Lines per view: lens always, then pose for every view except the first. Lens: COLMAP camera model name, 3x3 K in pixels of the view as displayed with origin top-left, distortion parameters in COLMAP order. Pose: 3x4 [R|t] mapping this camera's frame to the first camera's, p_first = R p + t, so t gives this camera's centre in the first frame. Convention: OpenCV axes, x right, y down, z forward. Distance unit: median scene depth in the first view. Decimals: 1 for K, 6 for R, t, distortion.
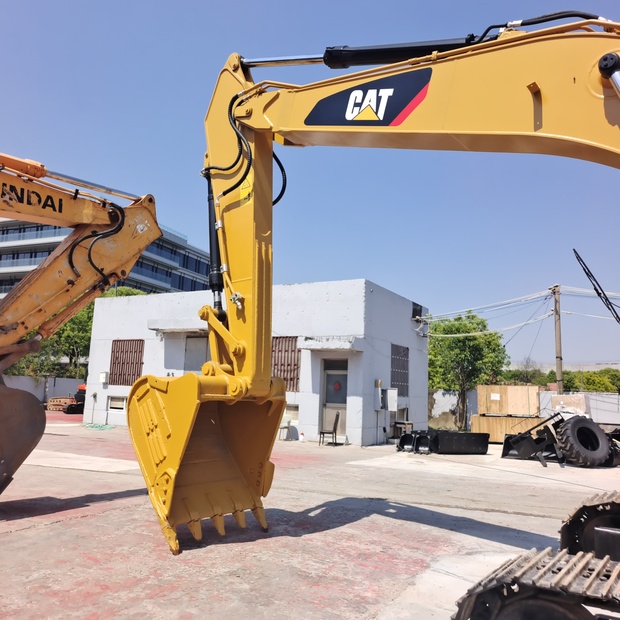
lens RADIAL K [[568.6, 0, 313.8], [0, 568.6, 308.9], [0, 0, 1]] dist [0.006345, 0.025309]
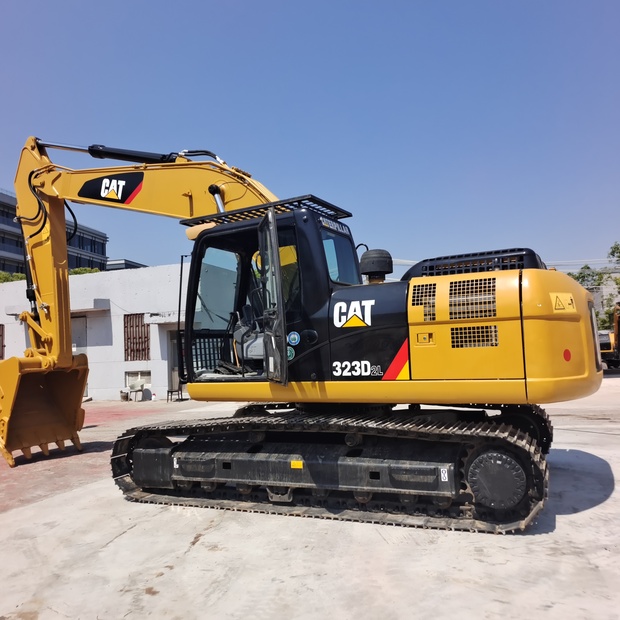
lens RADIAL K [[555.8, 0, 318.4], [0, 555.8, 310.2], [0, 0, 1]] dist [0.014952, 0.023798]
pose [[0.976316, -0.069205, 0.204982, 0.276805], [0.054781, 0.995660, 0.075232, -0.080049], [-0.209299, -0.062221, 0.975870, -0.635527]]
